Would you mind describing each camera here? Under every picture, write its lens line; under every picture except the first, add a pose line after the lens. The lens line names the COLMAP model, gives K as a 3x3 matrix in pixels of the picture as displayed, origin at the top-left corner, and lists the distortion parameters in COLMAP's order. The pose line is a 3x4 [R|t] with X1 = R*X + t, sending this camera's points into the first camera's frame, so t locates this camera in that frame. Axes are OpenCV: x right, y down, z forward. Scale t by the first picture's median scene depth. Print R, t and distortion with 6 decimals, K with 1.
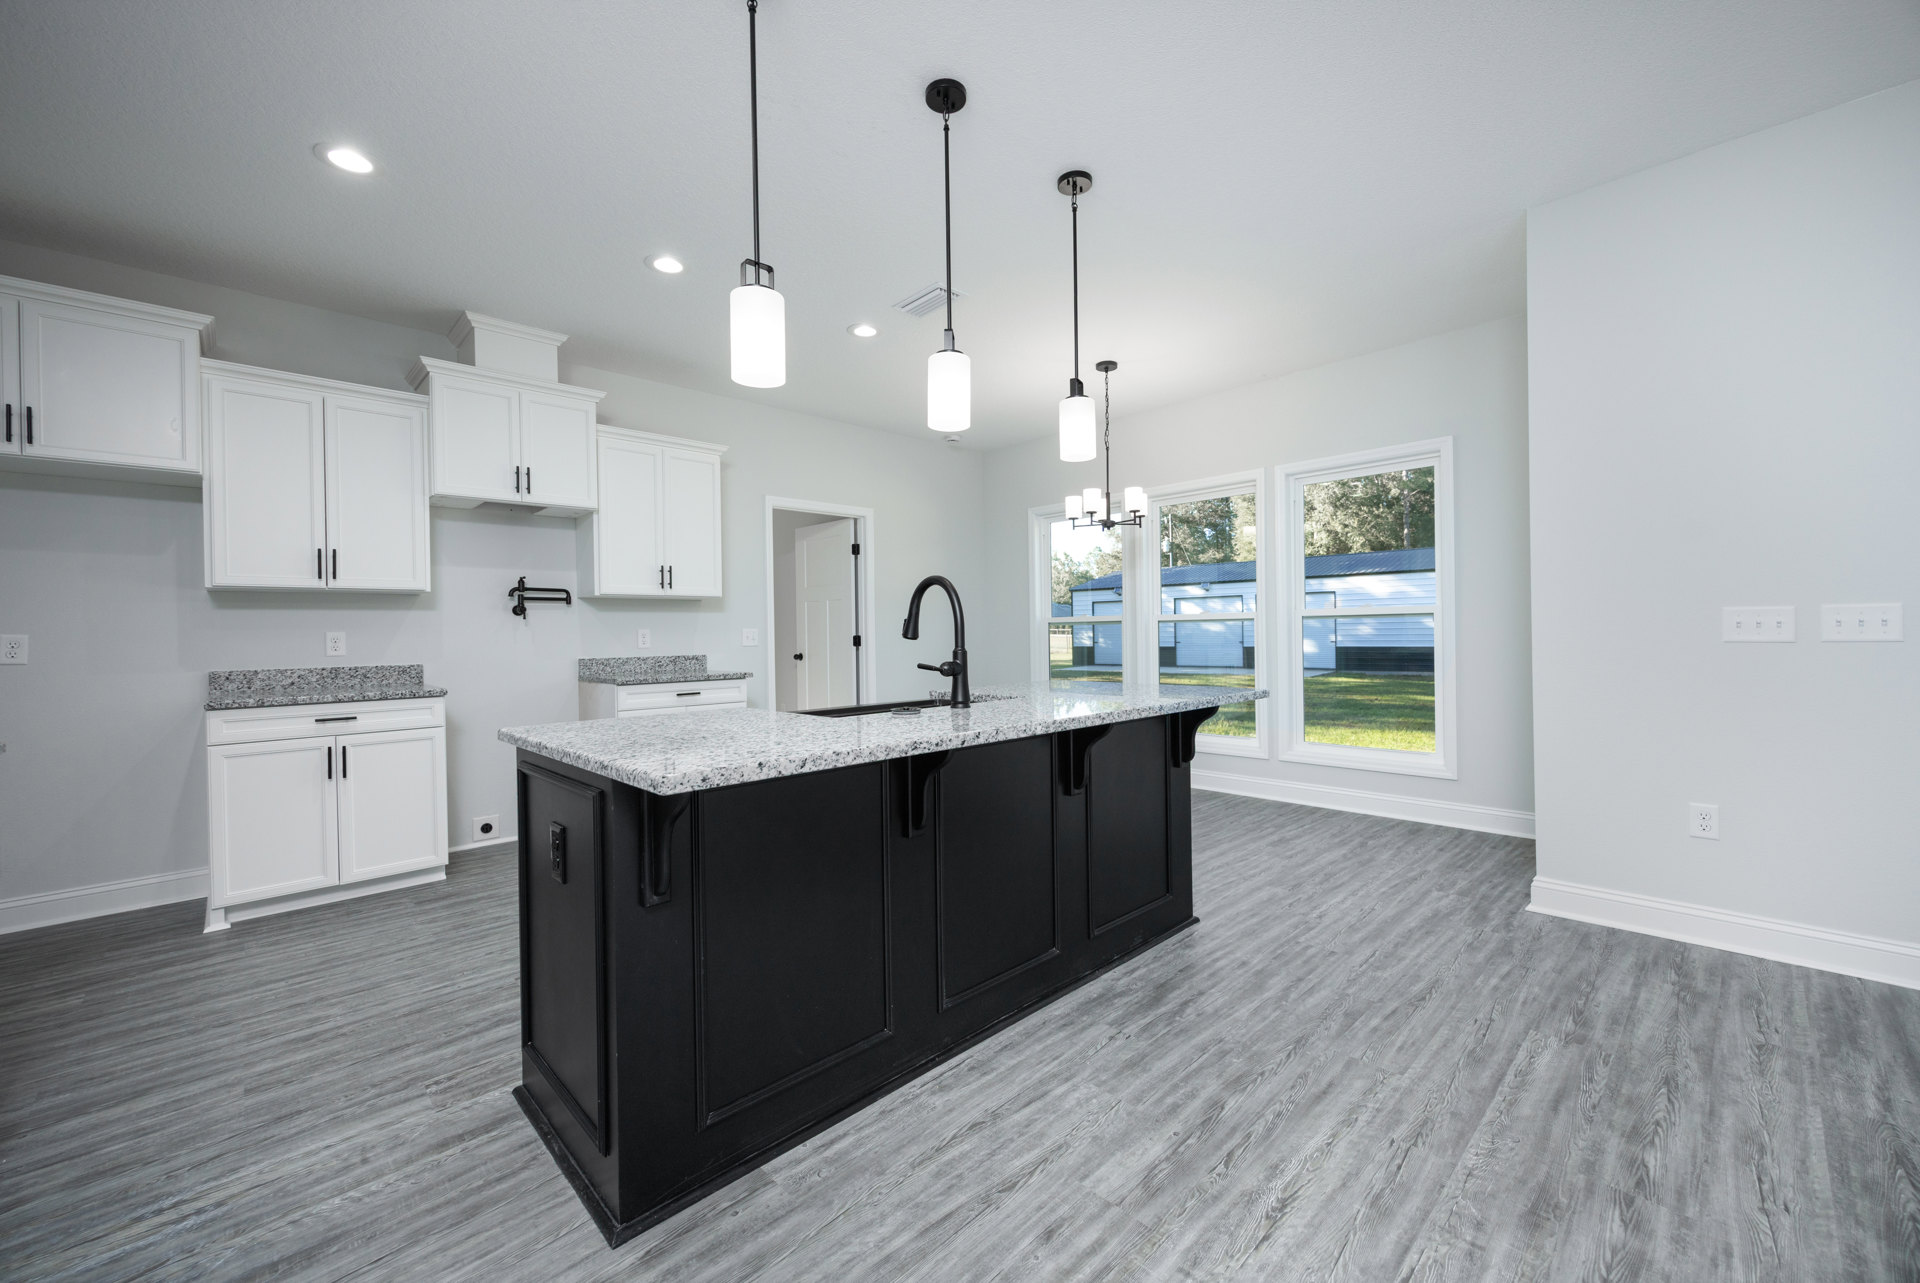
lens RADIAL K [[781.1, 0, 957.5], [0, 781.1, 639.0], [0, 0, 1]] dist [0.014449, 0.000154]
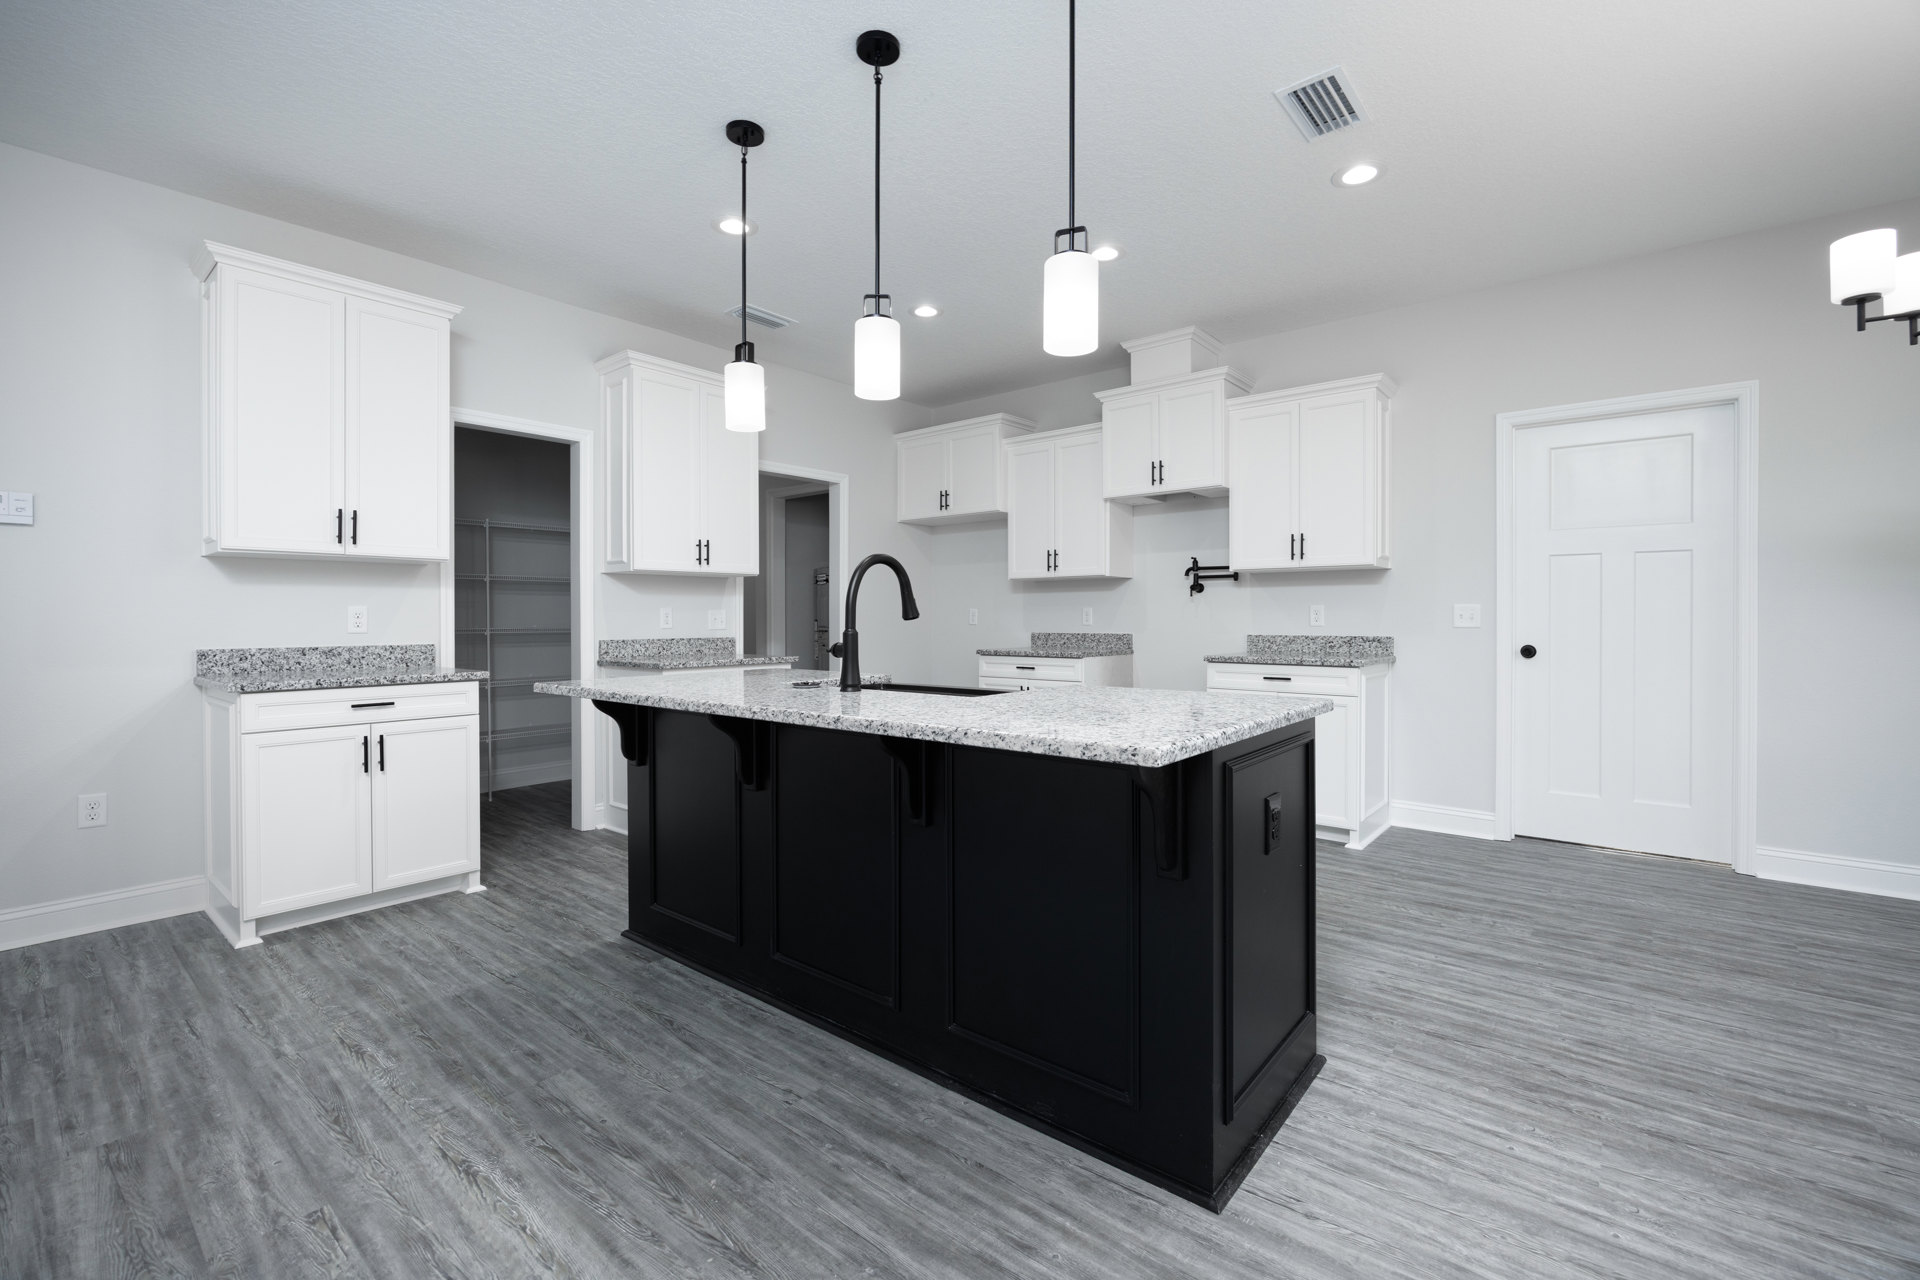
lens RADIAL K [[811.0, 0, 941.1], [0, 811.0, 624.2], [0, 0, 1]] dist [-0.008600, 0.000395]
pose [[0.099943, 0.024217, -0.994698, 0.687156], [-0.006950, 0.999696, 0.023640, -0.013310], [0.994969, 0.004551, 0.100081, 0.687371]]
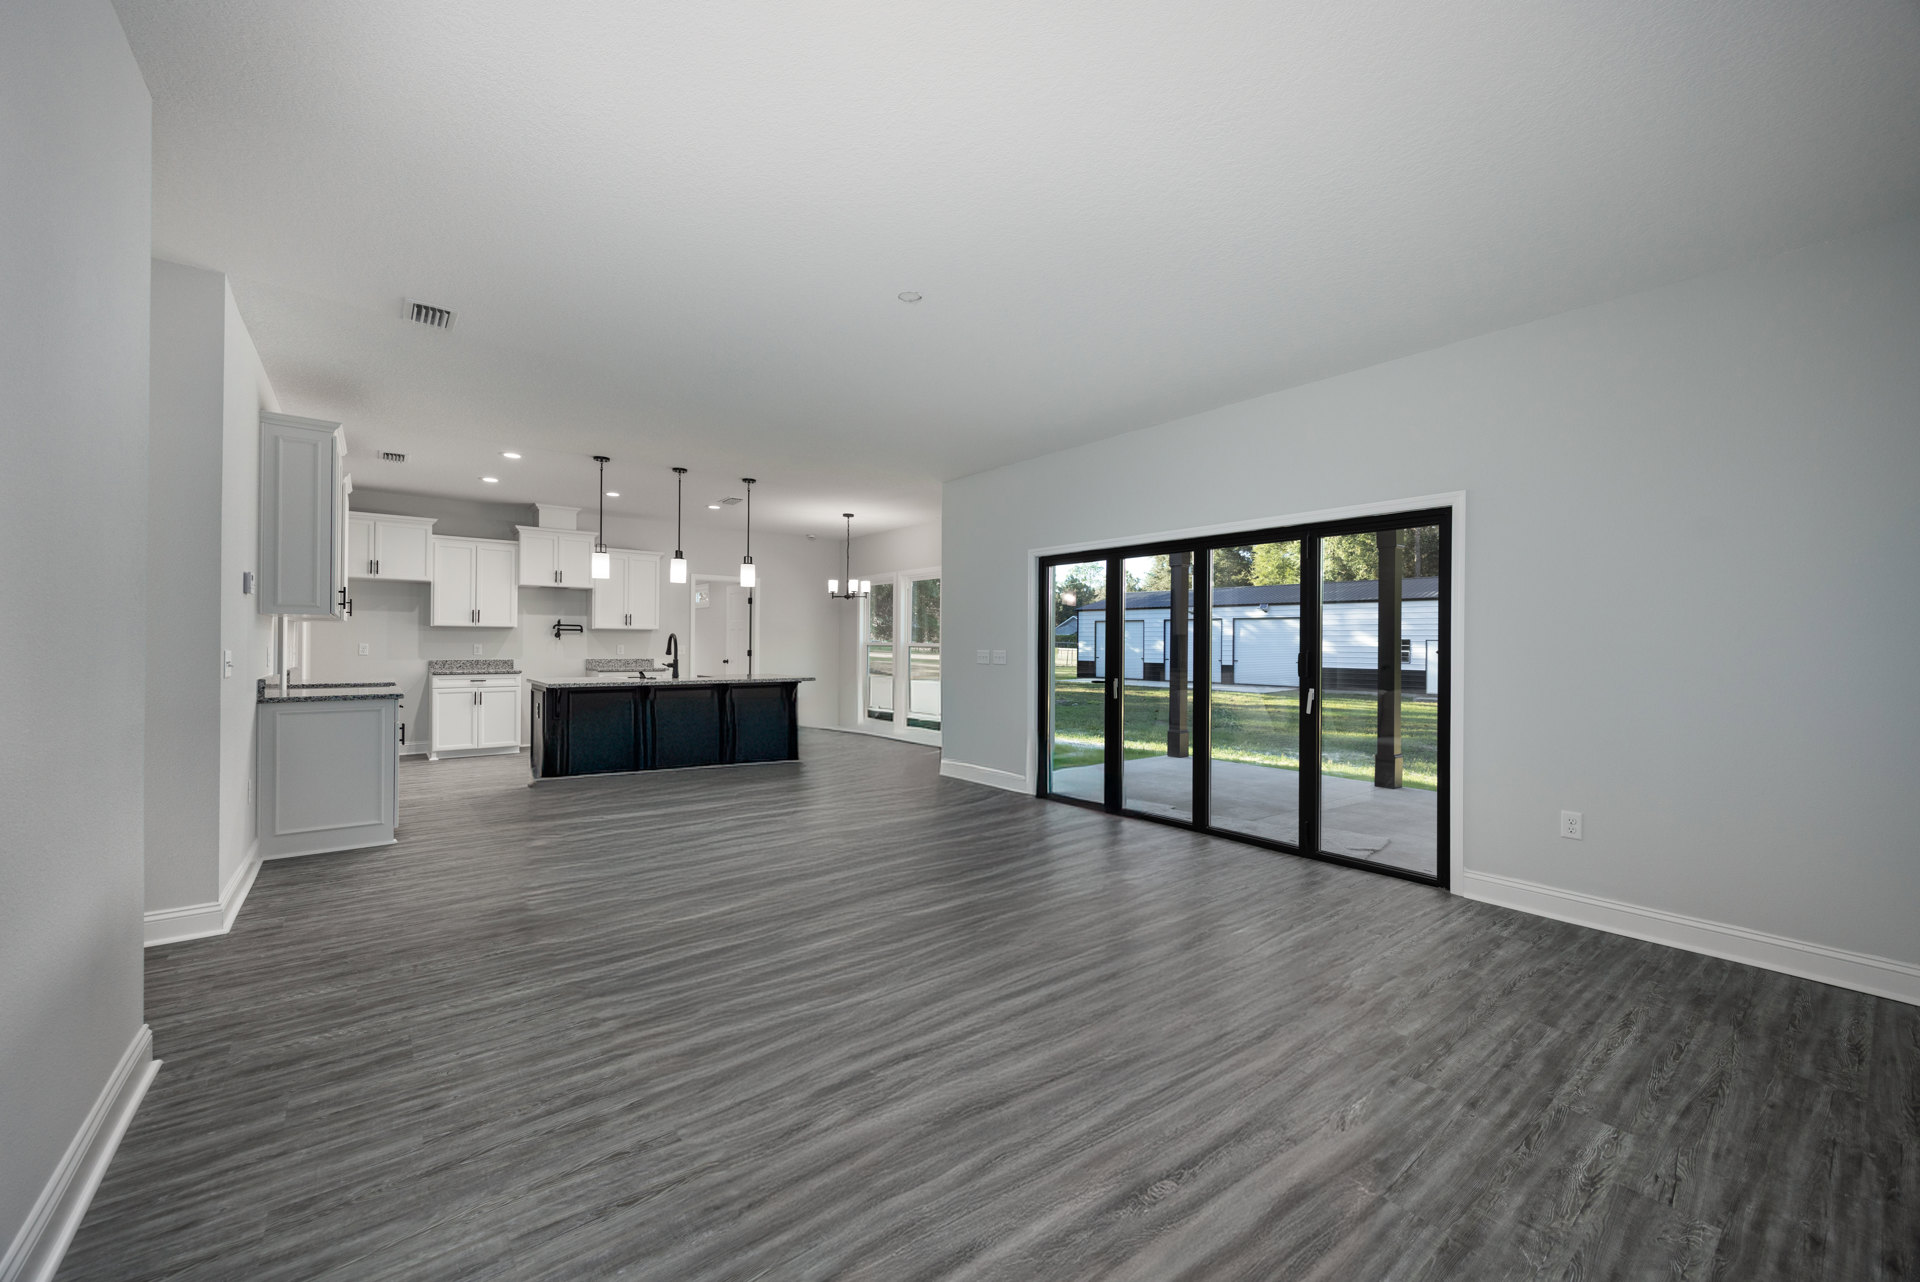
lens RADIAL K [[781.1, 0, 958.8], [0, 781.1, 646.5], [0, 0, 1]] dist [0.014449, 0.000154]
pose [[0.994031, 0.023124, -0.106619, 0.953782], [-0.023652, 0.999713, -0.003696, -0.030842], [0.106503, 0.006196, 0.994293, -1.267126]]
